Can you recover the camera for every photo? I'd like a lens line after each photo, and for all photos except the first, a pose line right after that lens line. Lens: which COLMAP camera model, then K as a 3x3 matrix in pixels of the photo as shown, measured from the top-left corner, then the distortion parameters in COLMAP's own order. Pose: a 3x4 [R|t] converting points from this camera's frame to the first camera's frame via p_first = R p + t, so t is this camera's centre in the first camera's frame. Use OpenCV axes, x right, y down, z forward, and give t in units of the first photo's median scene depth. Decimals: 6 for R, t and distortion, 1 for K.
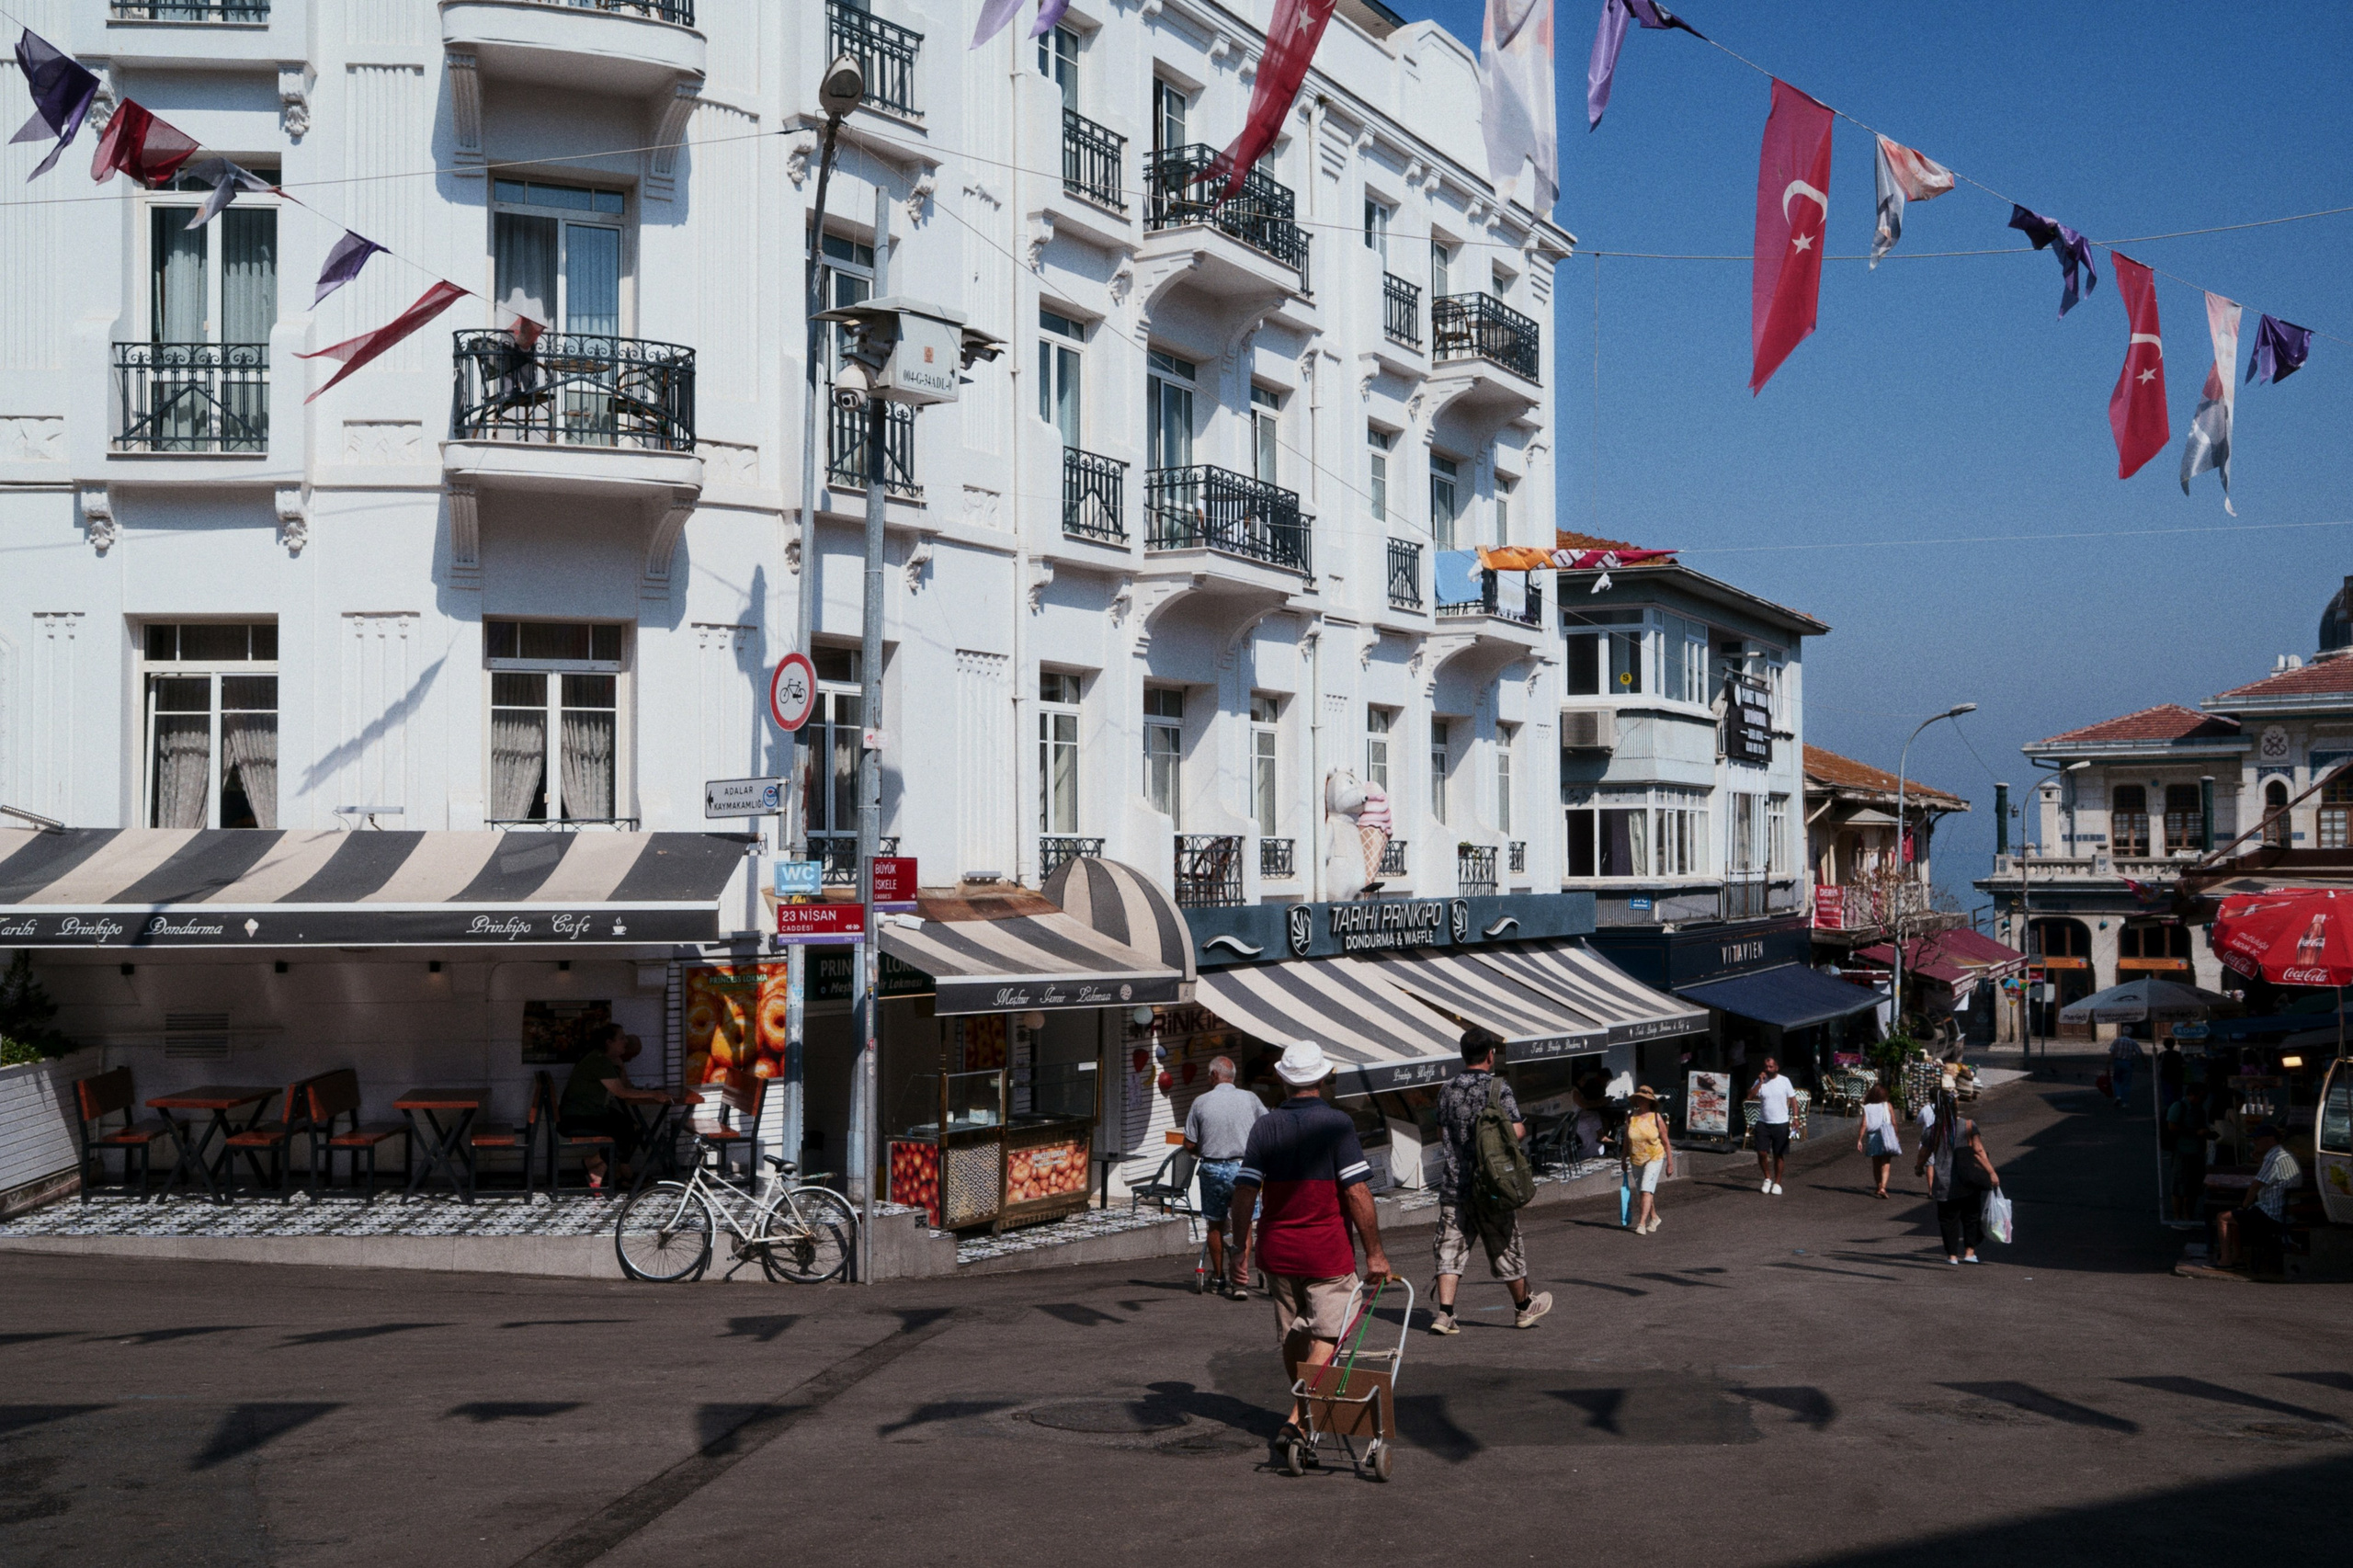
lens RADIAL K [[2288.0, 0, 1176.5], [0, 2288.0, 784.0], [0, 0, 1]] dist [0.012586, 0.028607]
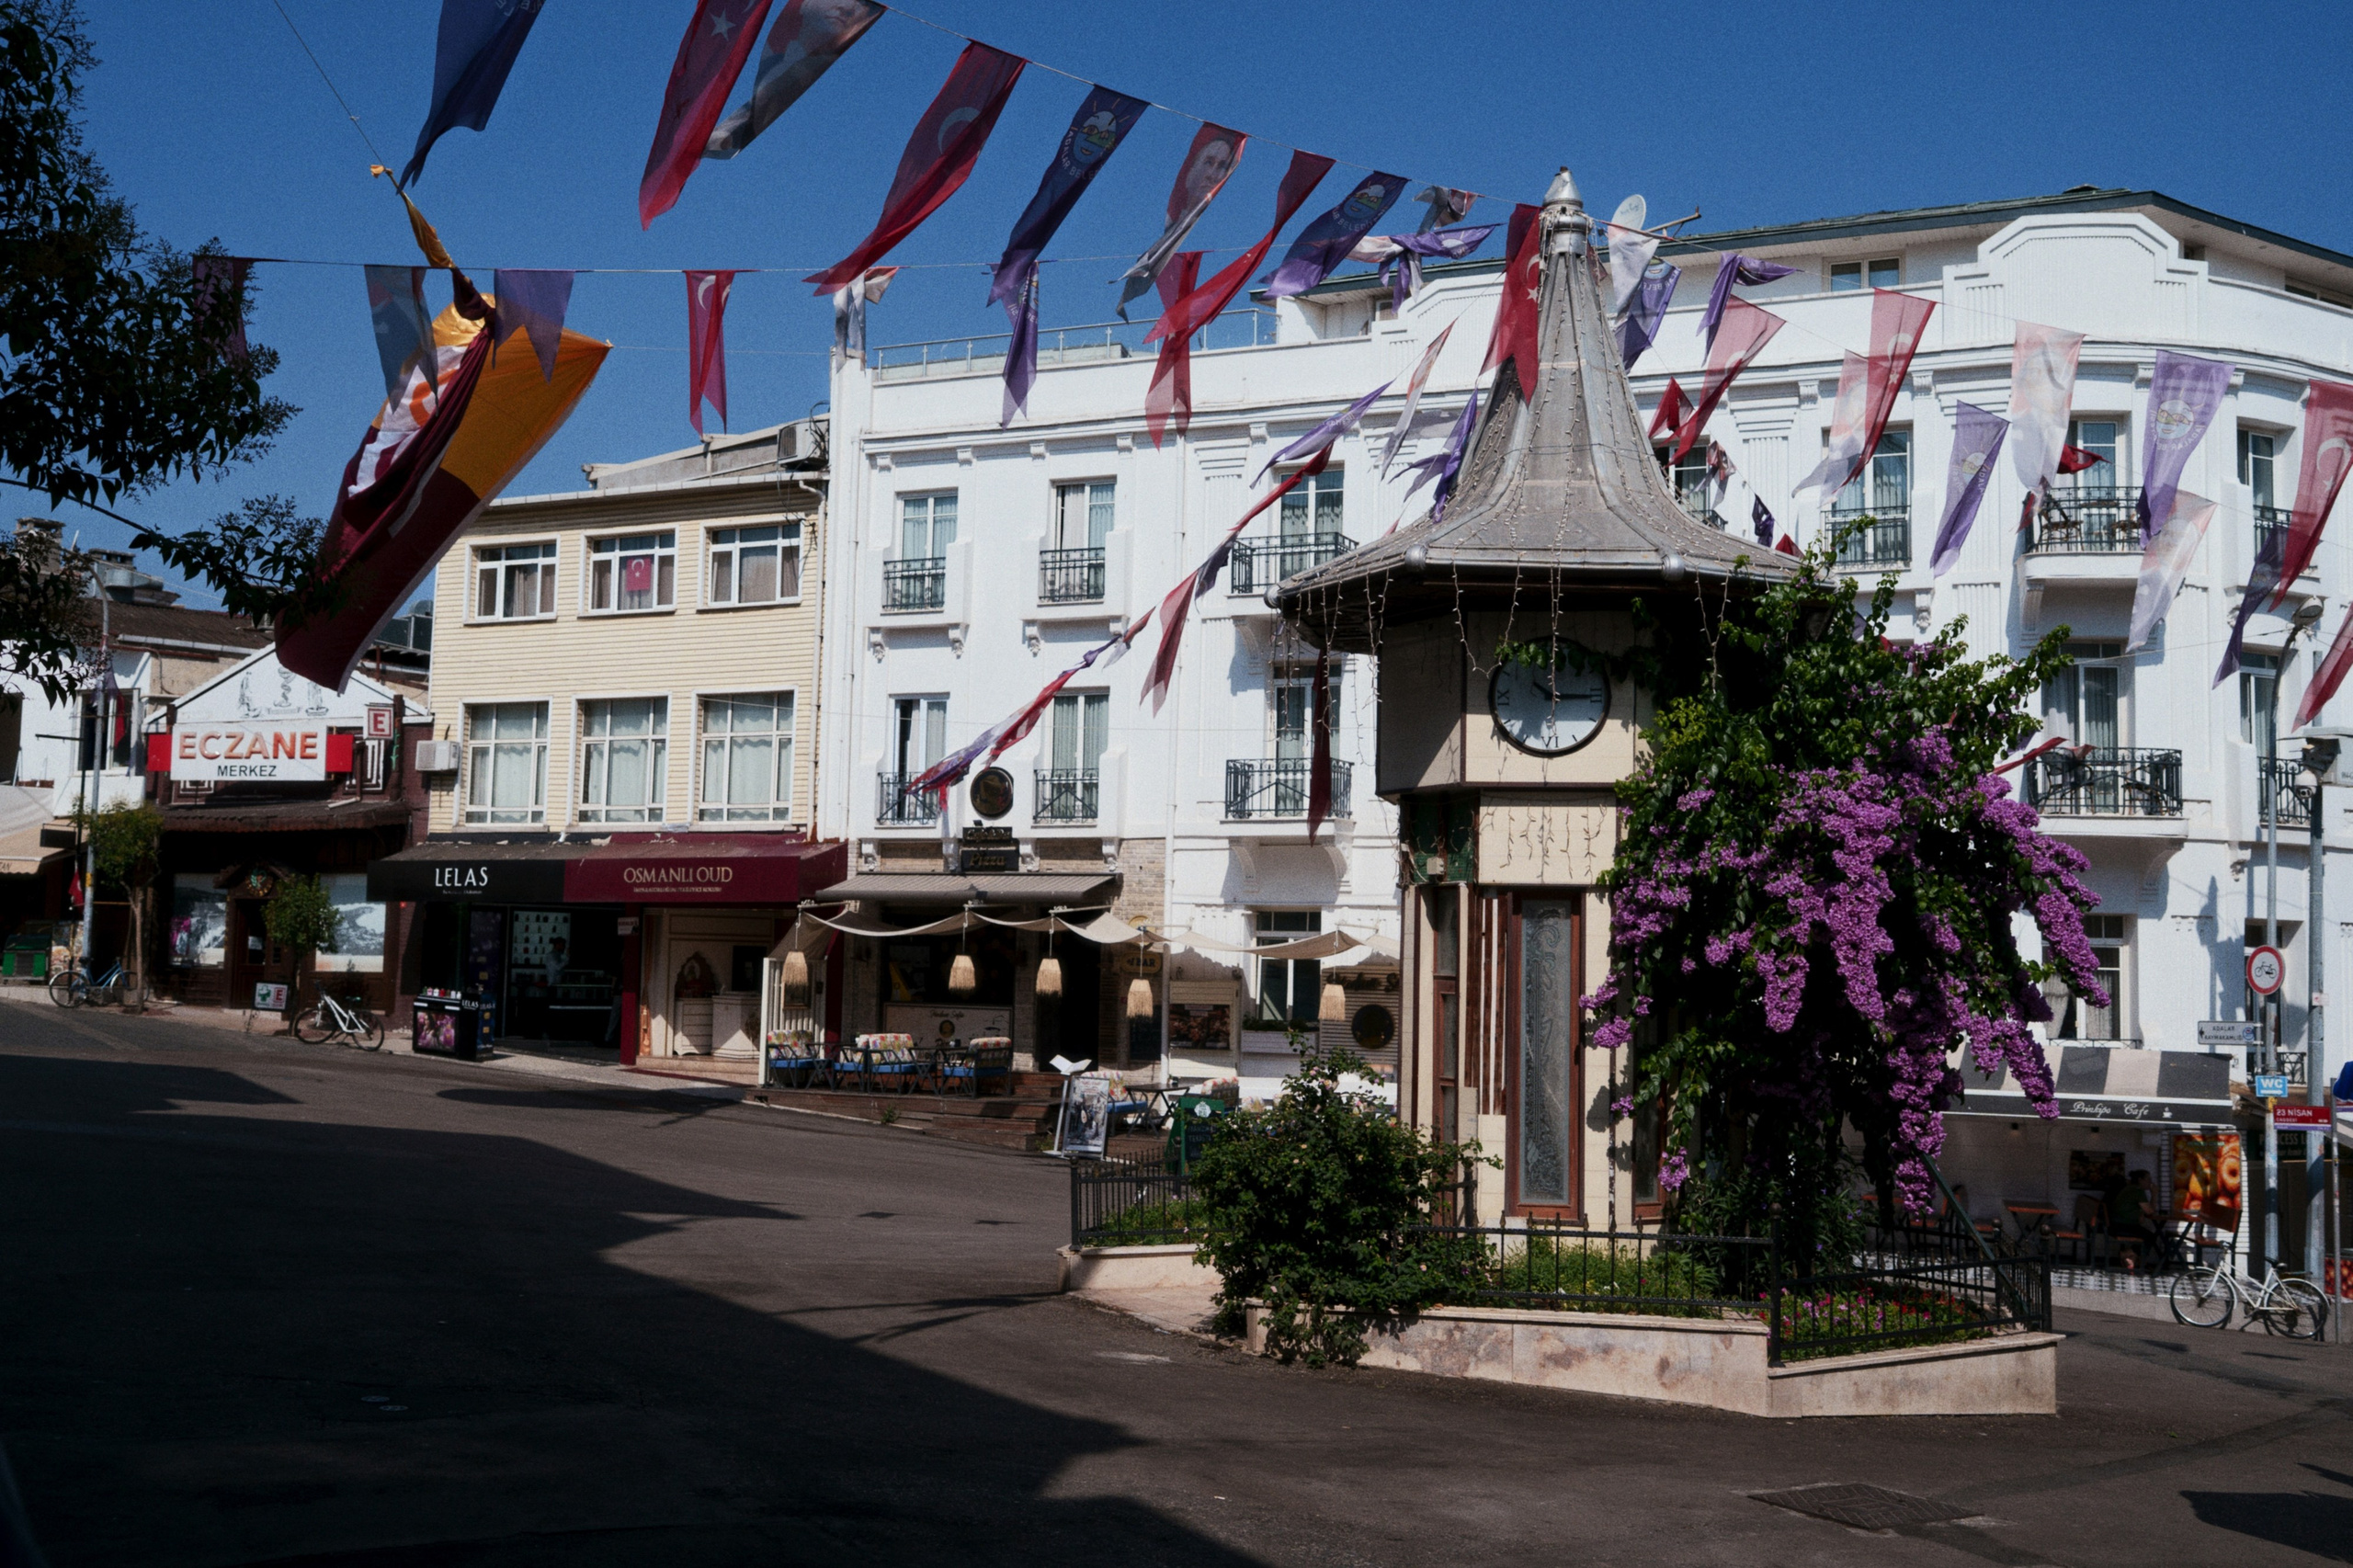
lens RADIAL K [[2288.0, 0, 1176.5], [0, 2288.0, 784.0], [0, 0, 1]] dist [0.012586, 0.028607]
pose [[0.895665, -0.012426, -0.444555, -0.121622], [-0.009385, 0.998859, -0.046828, -0.080536], [0.444630, 0.046115, 0.894527, -0.732012]]
